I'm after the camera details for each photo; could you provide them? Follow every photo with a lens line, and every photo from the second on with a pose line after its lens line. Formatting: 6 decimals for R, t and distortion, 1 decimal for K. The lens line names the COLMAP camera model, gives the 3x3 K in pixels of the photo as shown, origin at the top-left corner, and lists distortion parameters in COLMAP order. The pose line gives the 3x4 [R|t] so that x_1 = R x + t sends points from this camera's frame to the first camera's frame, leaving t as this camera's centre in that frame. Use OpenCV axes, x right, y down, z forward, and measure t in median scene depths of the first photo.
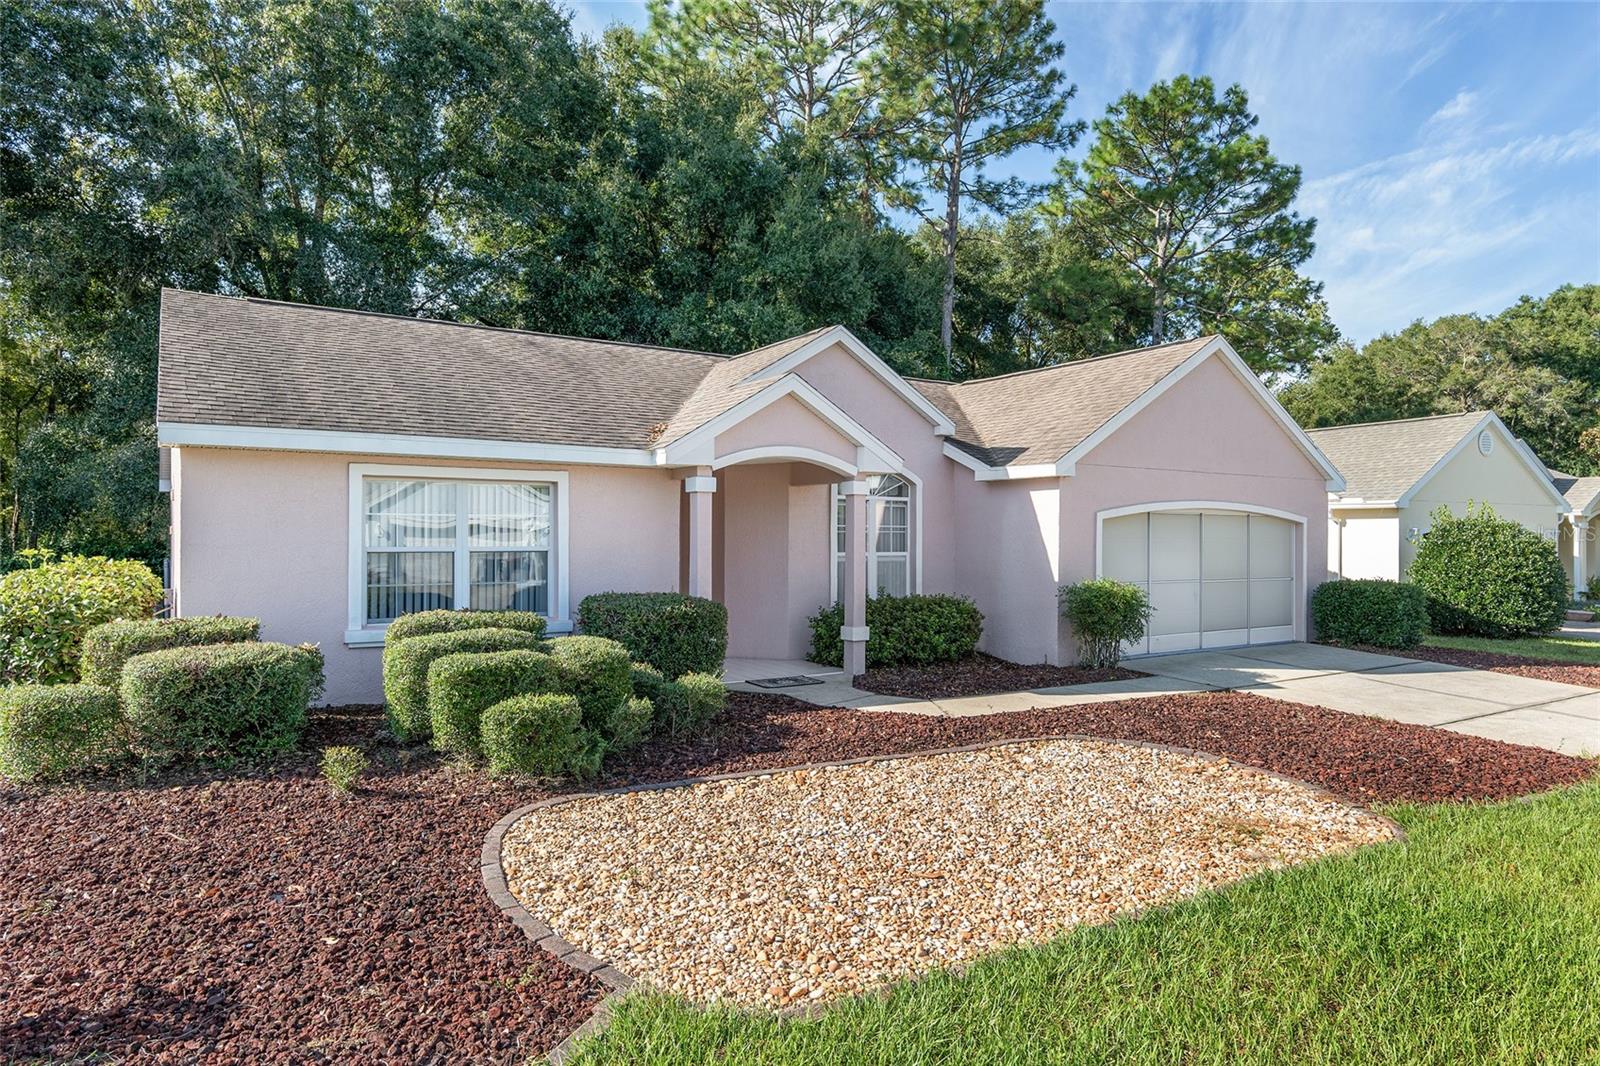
lens RADIAL K [[962.3, 0, 791.6], [0, 962.3, 529.2], [0, 0, 1]] dist [-0.016298, 0.000176]
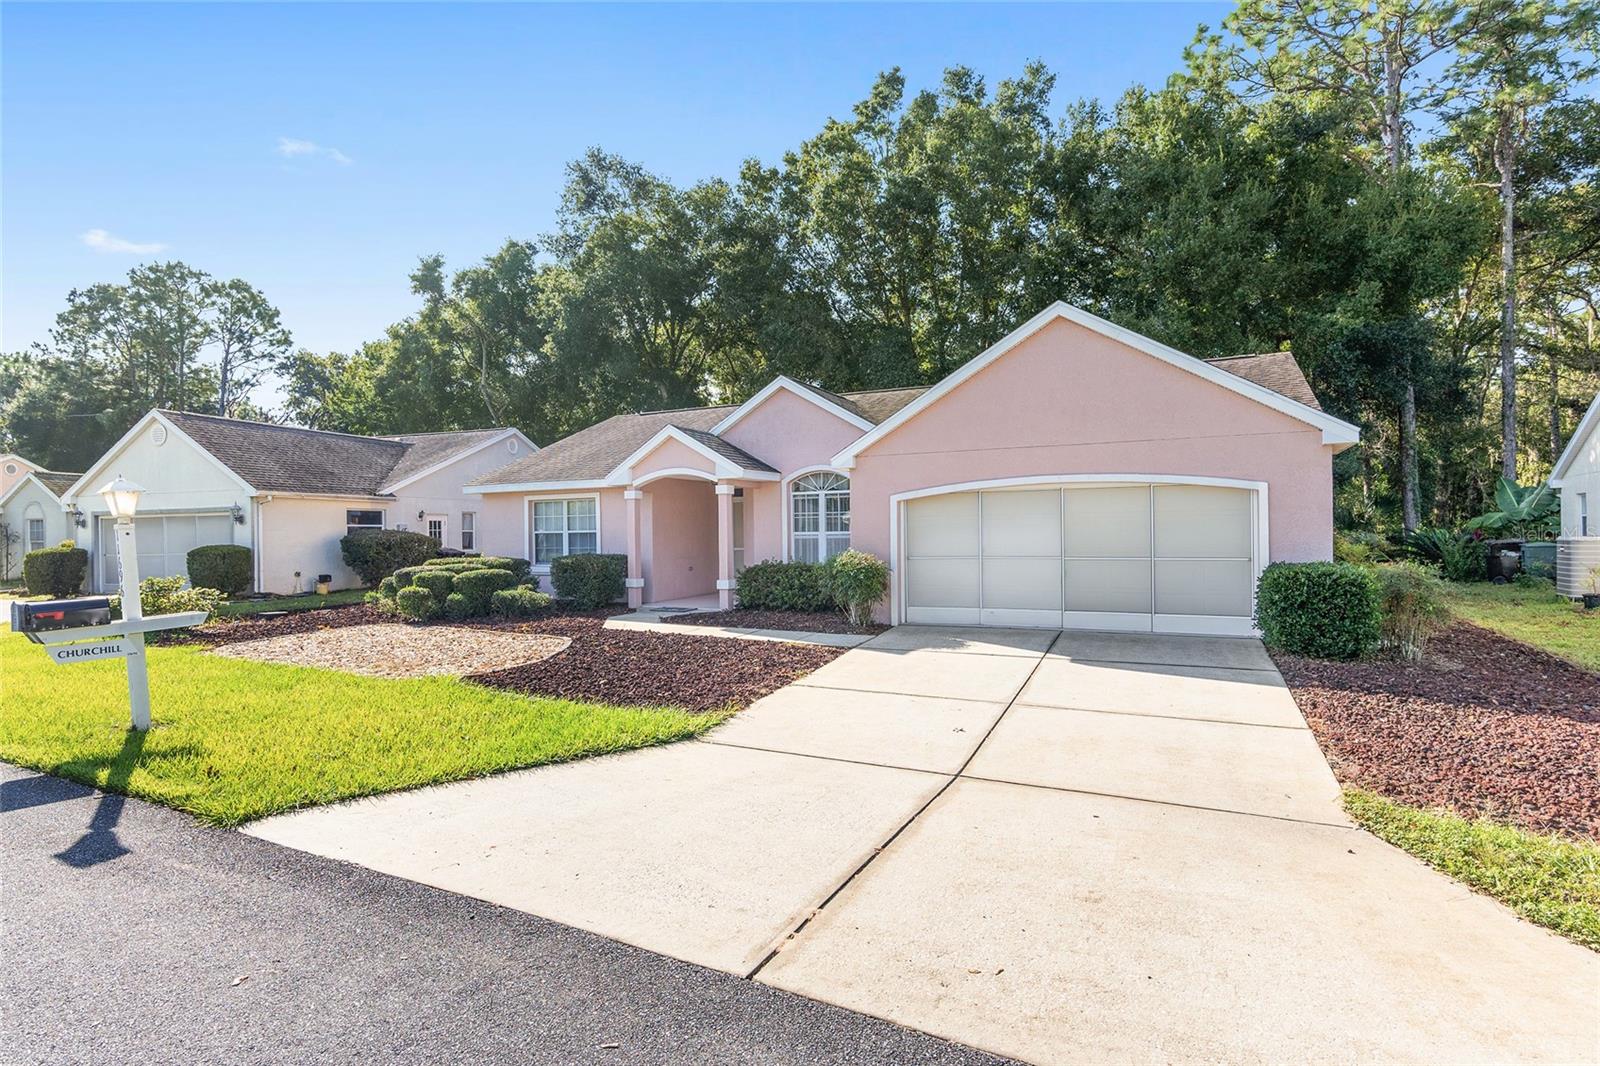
lens RADIAL K [[782.8, 0, 807.9], [0, 782.8, 531.1], [0, 0, 1]] dist [-0.010256, 0.000638]
pose [[0.519935, -0.012131, -0.854120, 1.004980], [0.021962, 0.999758, -0.000830, 0.022760], [0.853923, -0.018326, 0.520076, 0.385479]]
